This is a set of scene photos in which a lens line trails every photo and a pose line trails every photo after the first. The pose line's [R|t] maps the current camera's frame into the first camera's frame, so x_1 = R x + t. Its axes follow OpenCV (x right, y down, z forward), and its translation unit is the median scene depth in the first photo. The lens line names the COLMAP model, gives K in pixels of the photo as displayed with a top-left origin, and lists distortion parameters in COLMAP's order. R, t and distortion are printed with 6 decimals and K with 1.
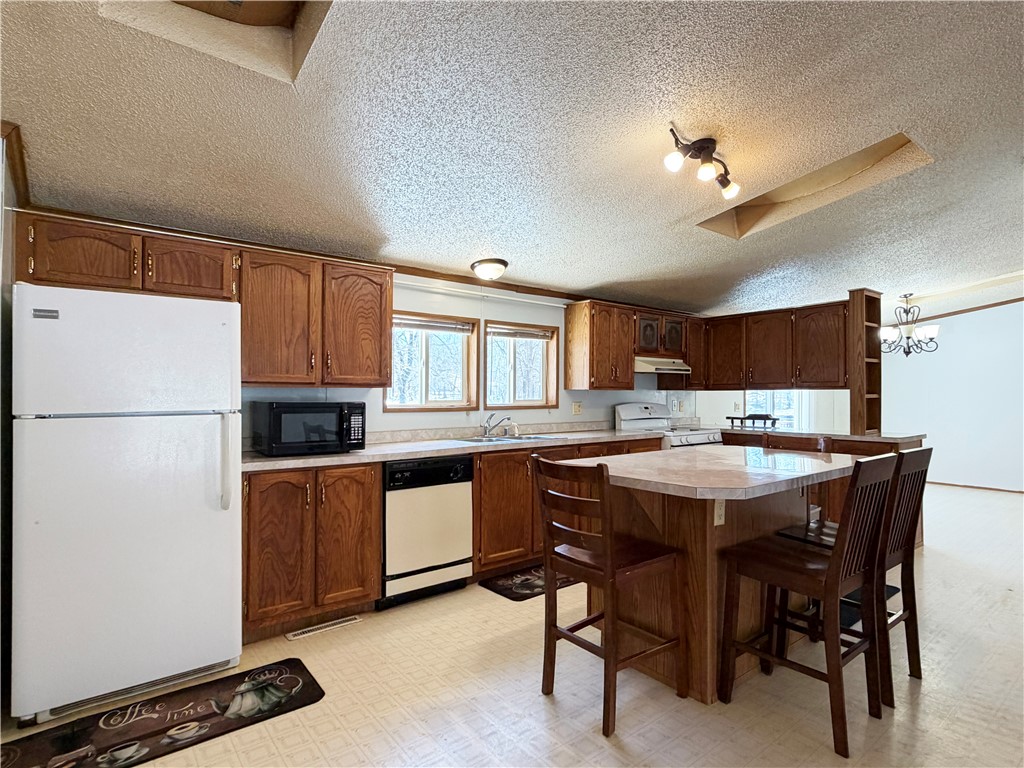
lens RADIAL K [[531.2, 0, 512.2], [0, 531.2, 386.0], [0, 0, 1]] dist [0.005755, -0.001737]
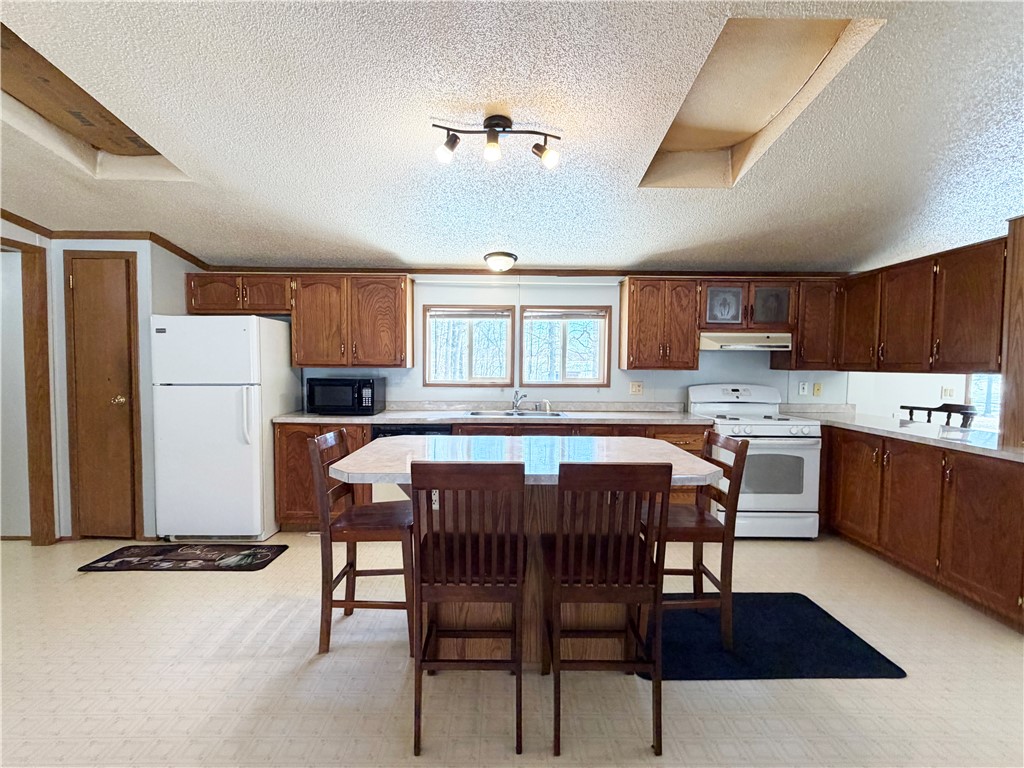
lens RADIAL K [[485.3, 0, 512.5], [0, 485.3, 383.2], [0, 0, 1]] dist [0.001339, 0.000151]
pose [[0.793167, 0.032051, -0.608161, 0.570425], [0.002563, 0.998430, 0.055961, -0.020492], [0.608999, -0.045945, 0.791839, 0.185489]]
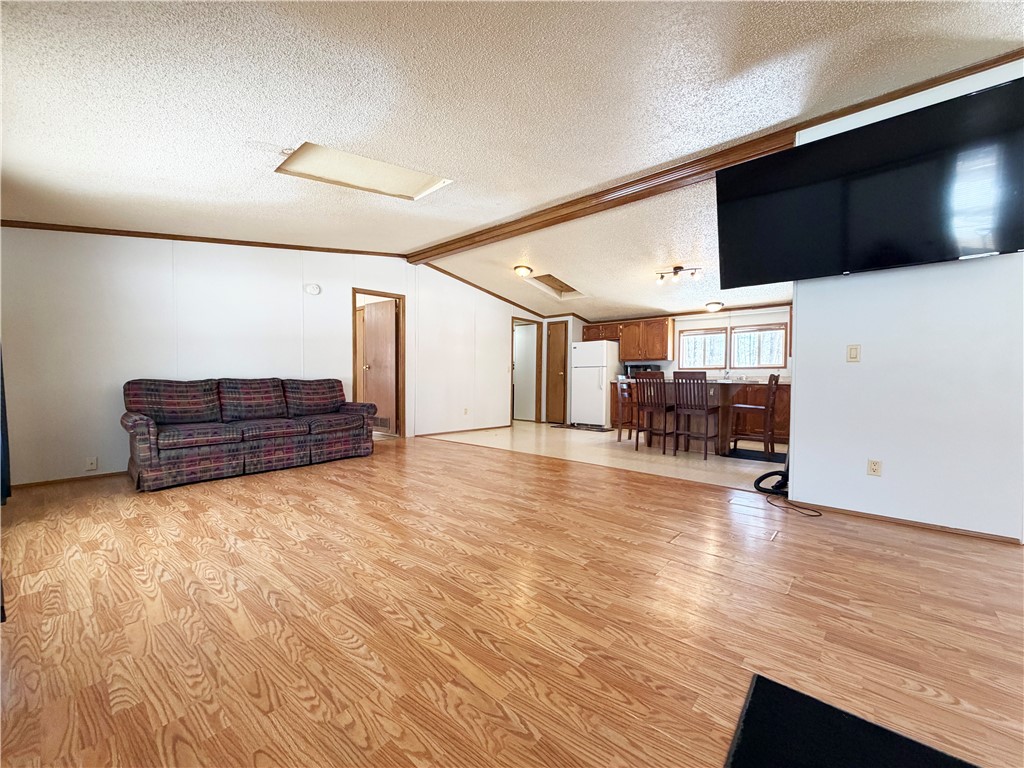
lens RADIAL K [[408.1, 0, 510.6], [0, 408.1, 386.7], [0, 0, 1]] dist [-0.001174, -0.000266]
pose [[0.175872, 0.018663, -0.984236, 1.445157], [0.007073, 0.999771, 0.020222, 0.078585], [0.984388, -0.010518, 0.175700, -0.163204]]
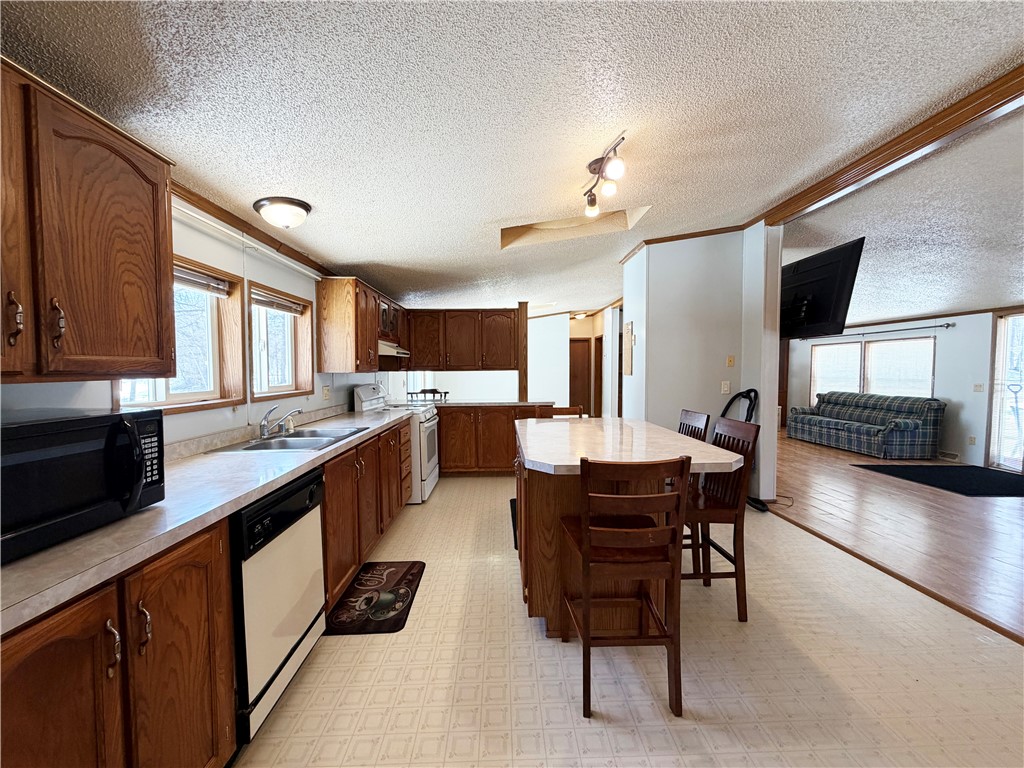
lens RADIAL K [[408.1, 0, 508.7], [0, 408.1, 384.5], [0, 0, 1]] dist [-0.001174, -0.000266]
pose [[0.604519, -0.034948, 0.795824, -0.295422], [-0.006487, 0.998788, 0.048788, -0.010785], [-0.796565, -0.034656, 0.603559, 0.378193]]
